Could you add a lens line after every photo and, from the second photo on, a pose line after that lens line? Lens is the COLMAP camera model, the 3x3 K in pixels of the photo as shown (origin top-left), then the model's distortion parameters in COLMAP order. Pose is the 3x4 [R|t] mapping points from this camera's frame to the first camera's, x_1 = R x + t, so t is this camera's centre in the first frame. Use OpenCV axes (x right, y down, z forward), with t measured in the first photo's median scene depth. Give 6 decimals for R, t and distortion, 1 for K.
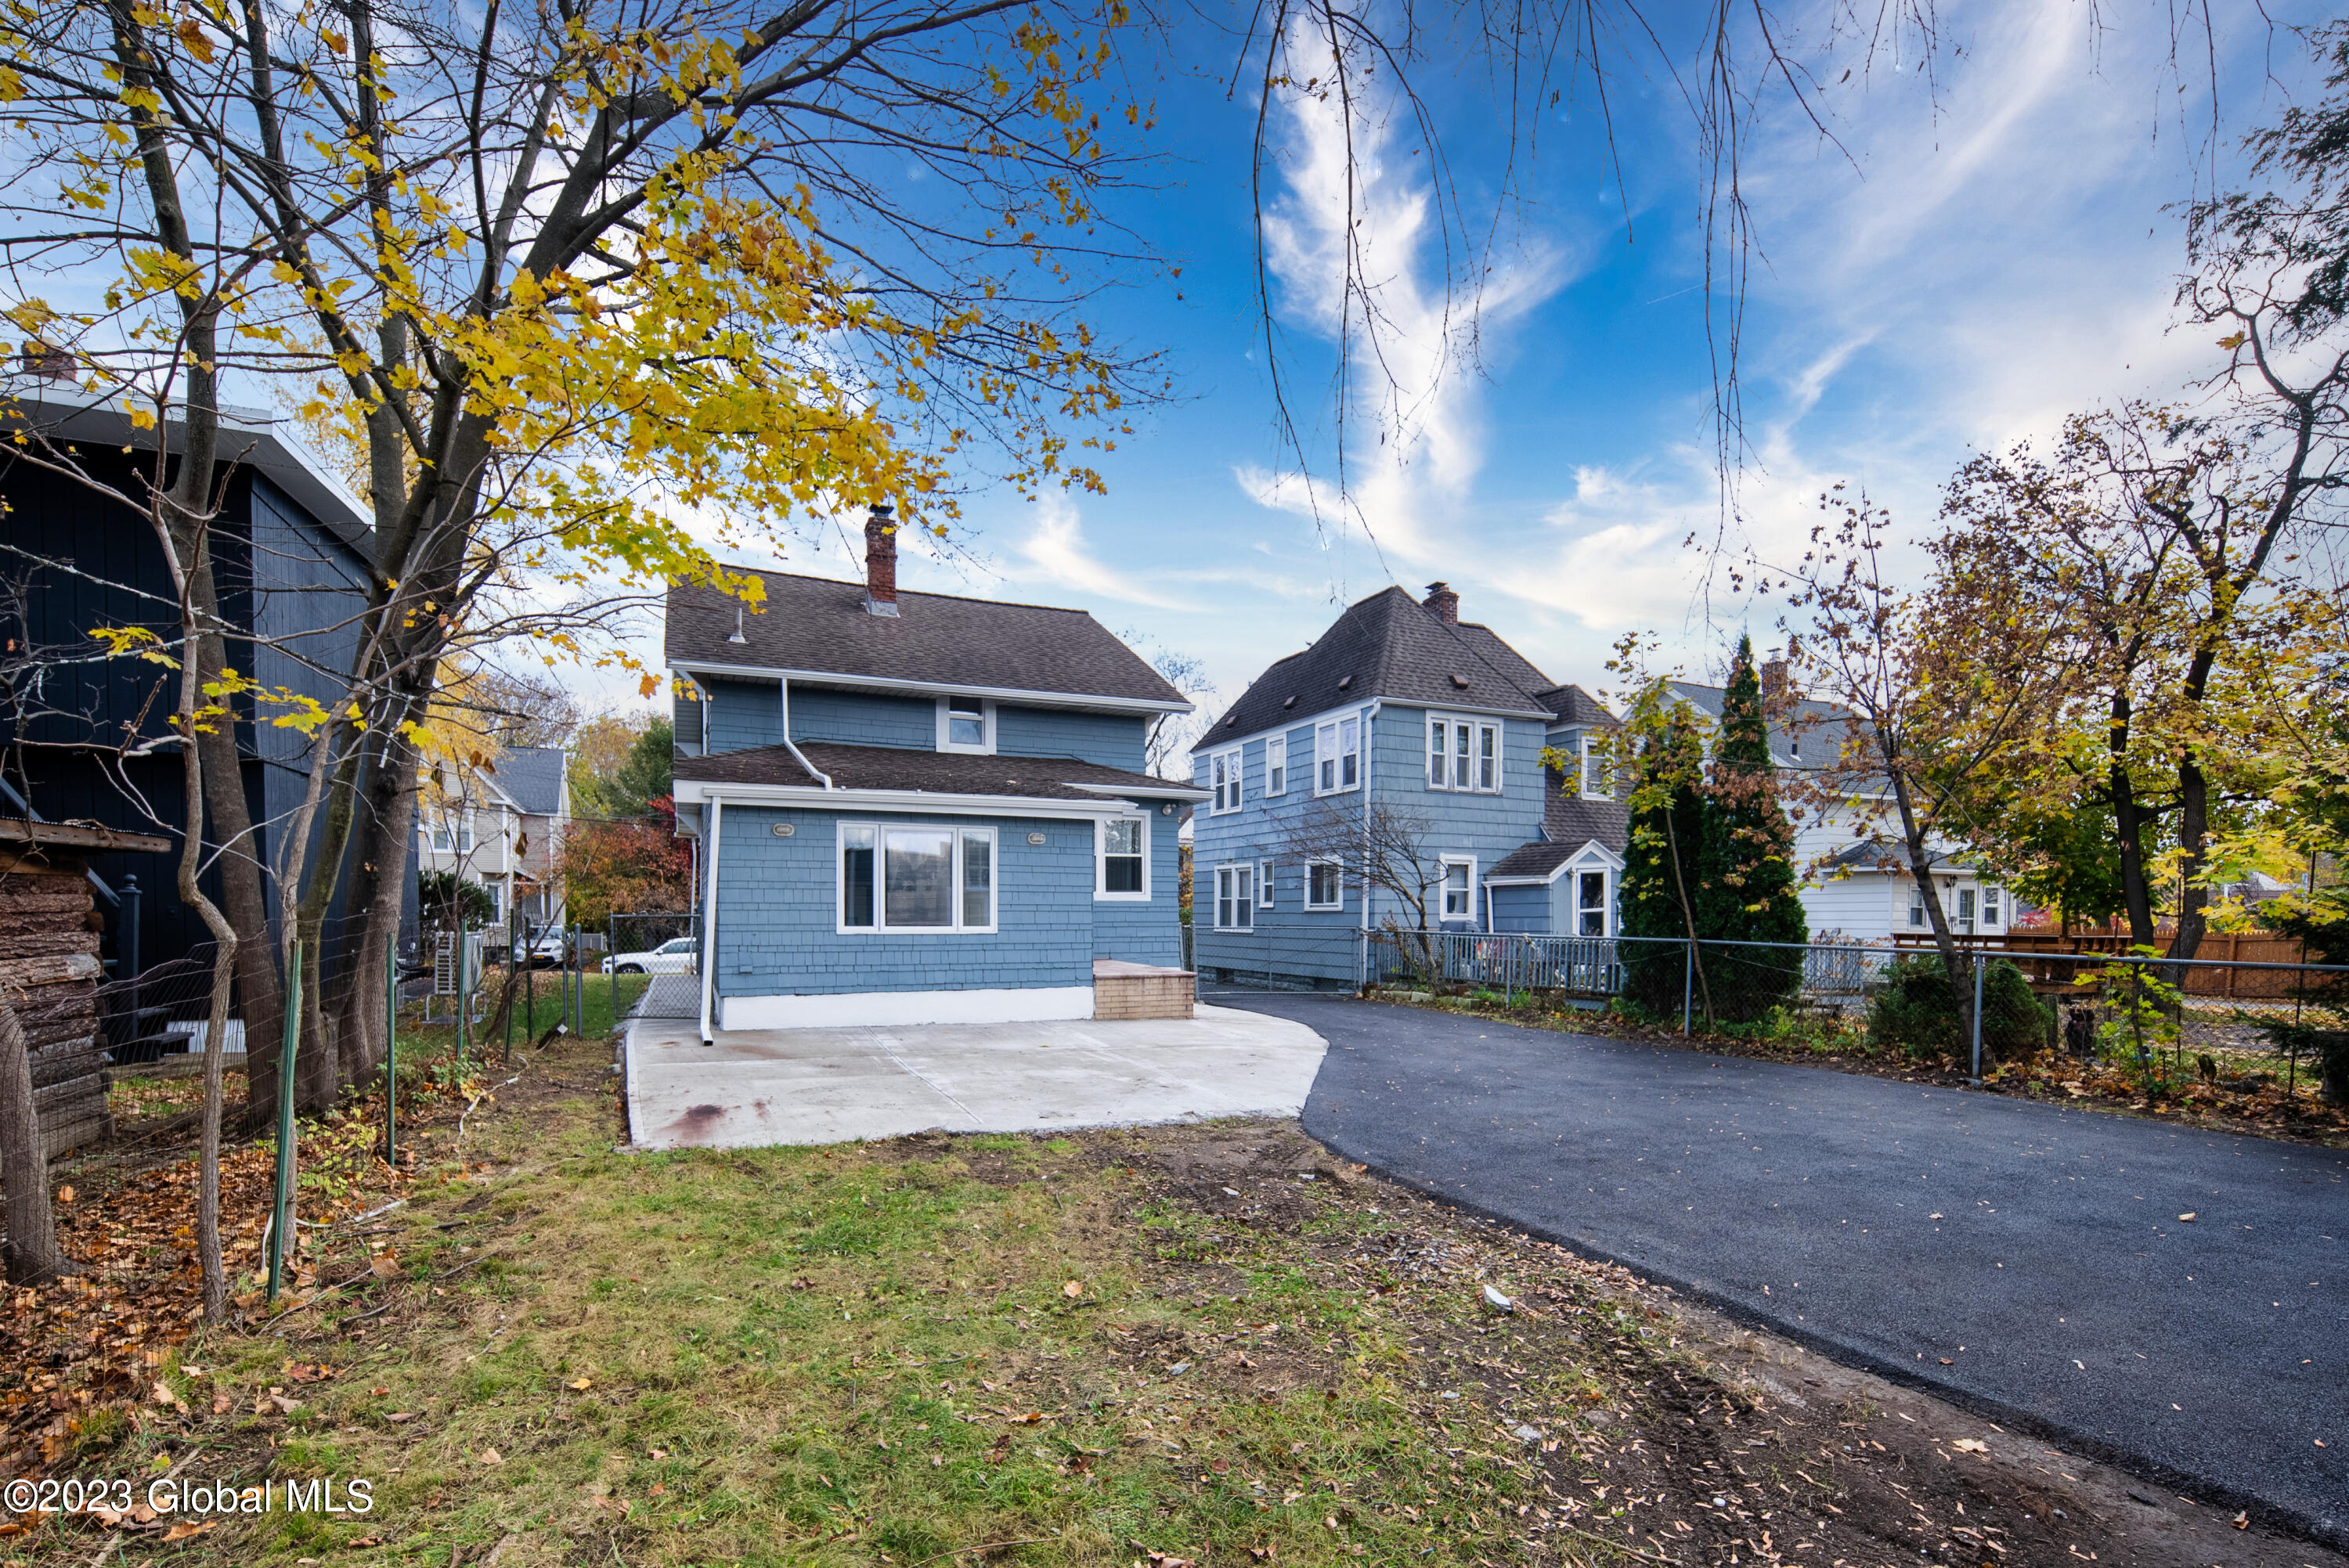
lens RADIAL K [[1009.5, 0, 1171.7], [0, 1009.5, 913.5], [0, 0, 1]] dist [-0.000256, -0.000030]
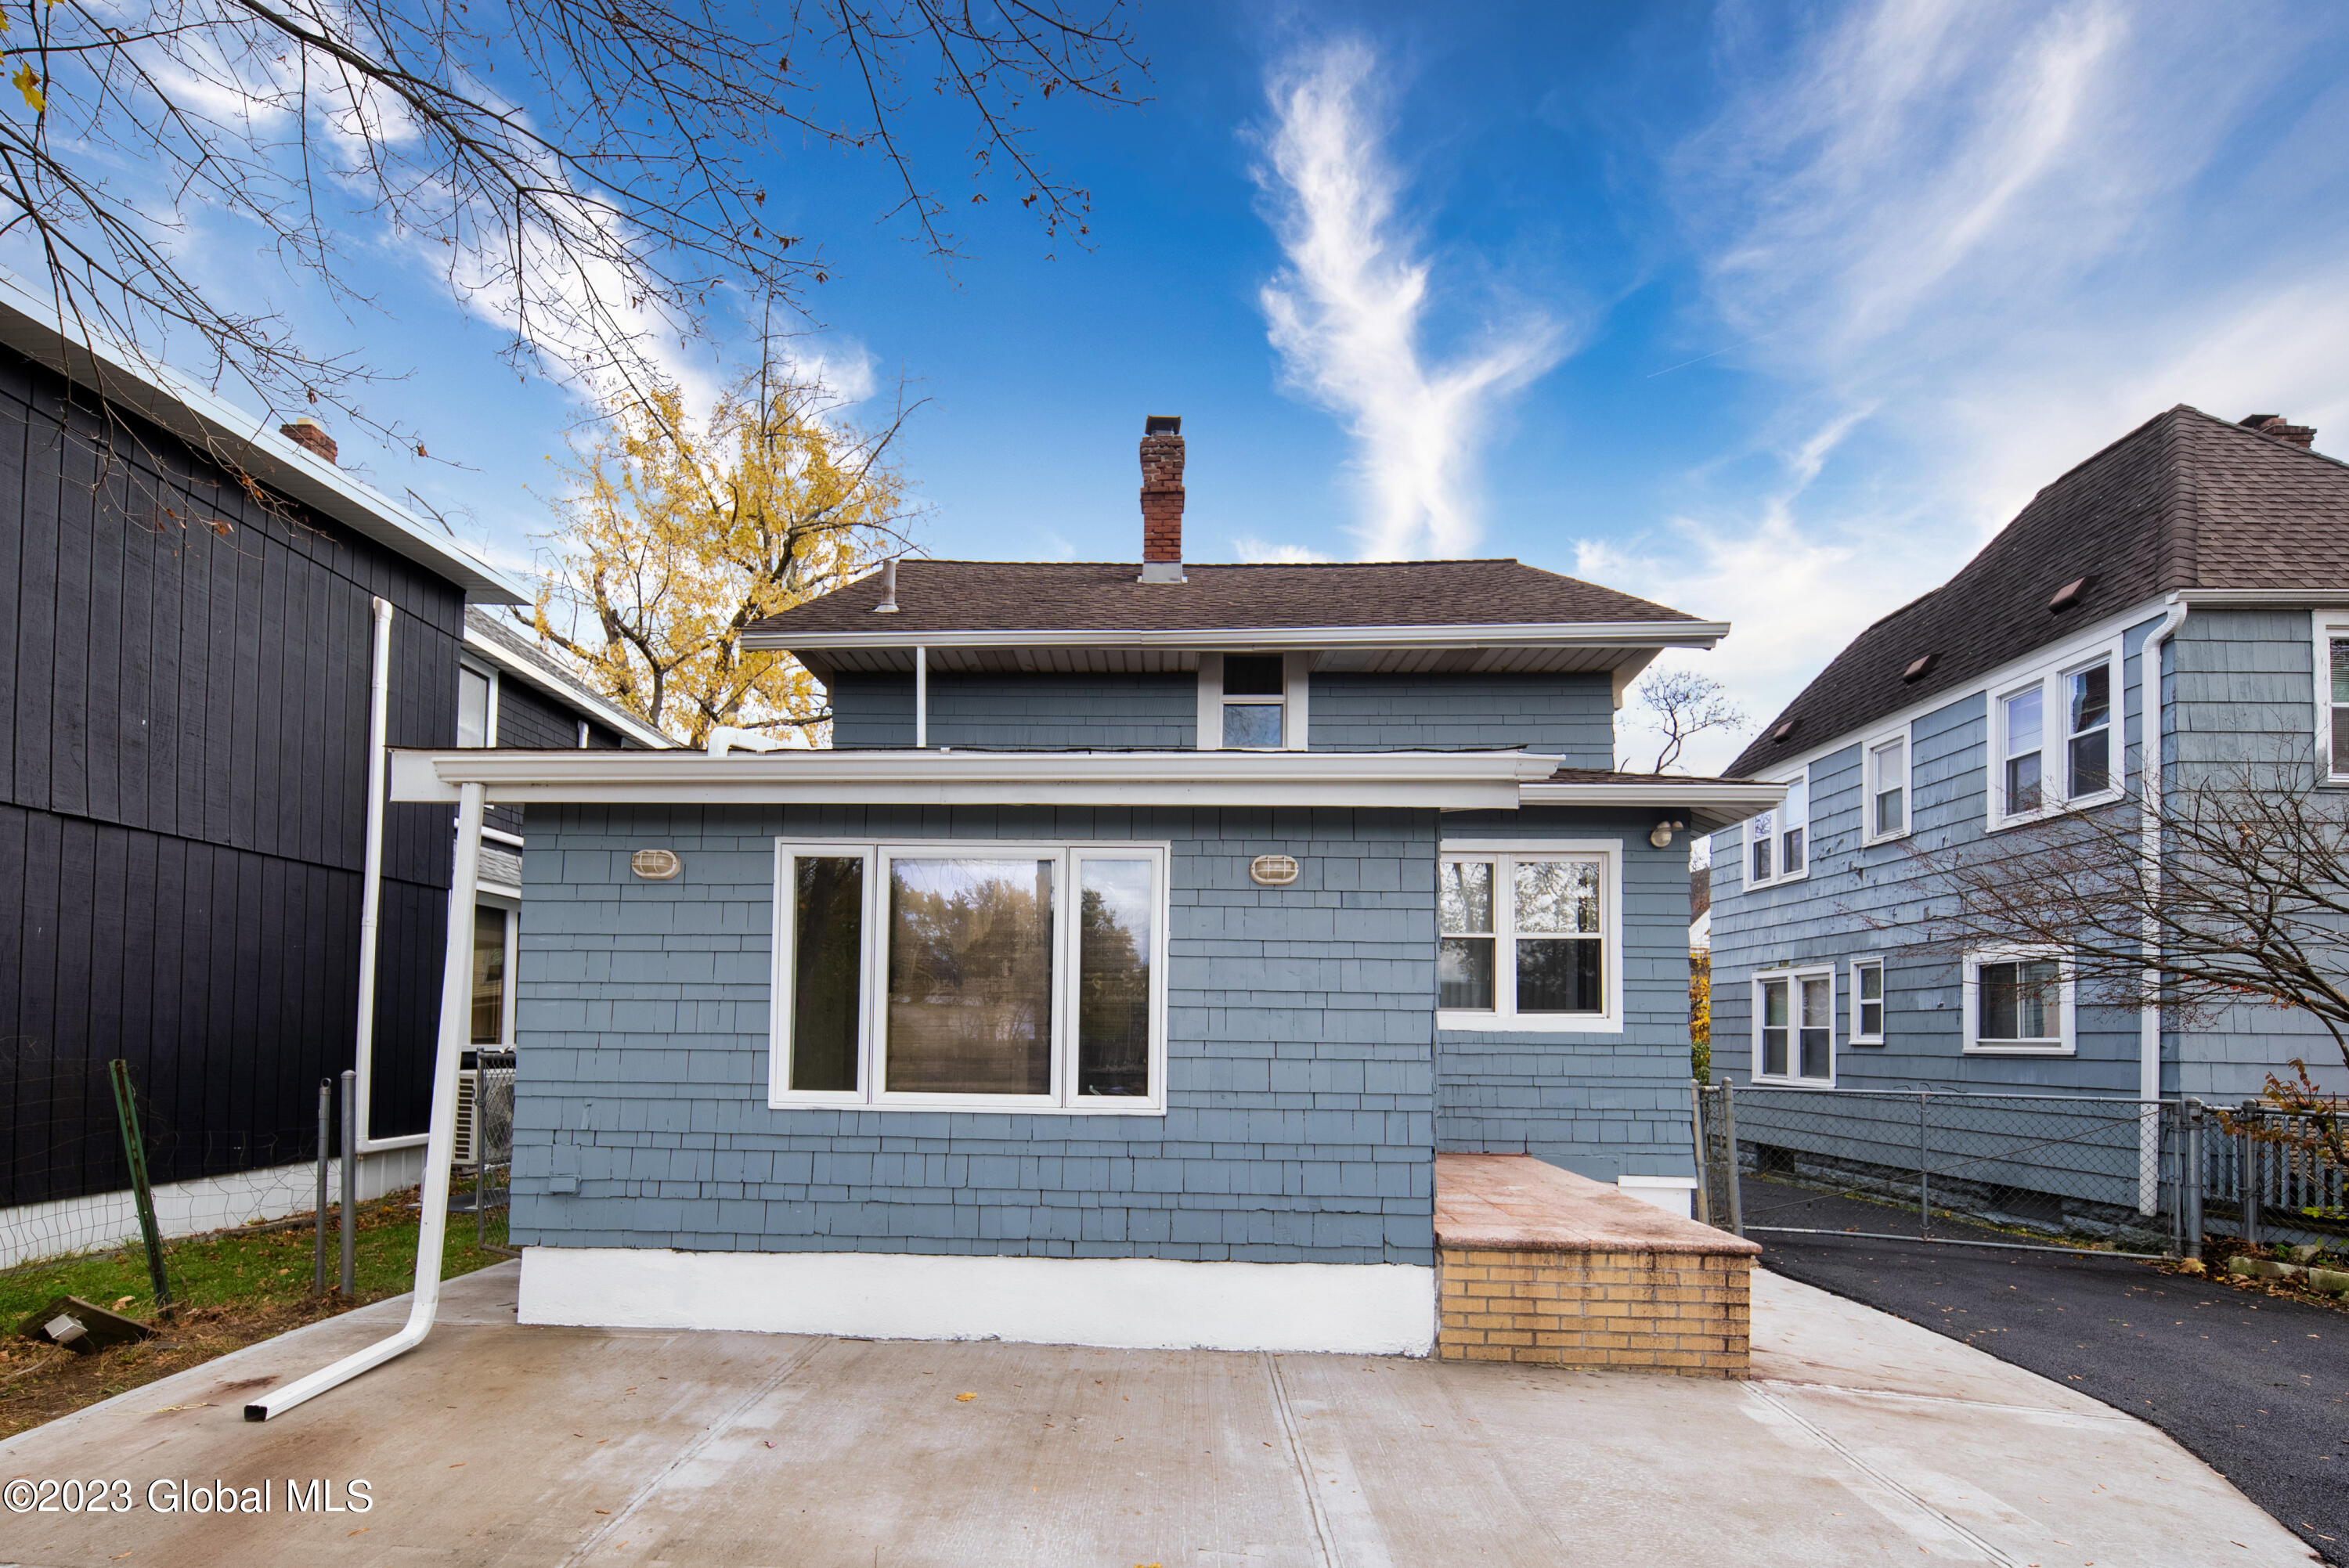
lens RADIAL K [[1033.7, 0, 1116.4], [0, 1033.7, 1008.3], [0, 0, 1]] dist [0.001591, -0.000143]
pose [[0.882105, -0.002985, -0.471043, -0.001469], [-0.011763, 0.999529, -0.028361, -0.005435], [0.470906, 0.030558, 0.881654, 0.349003]]
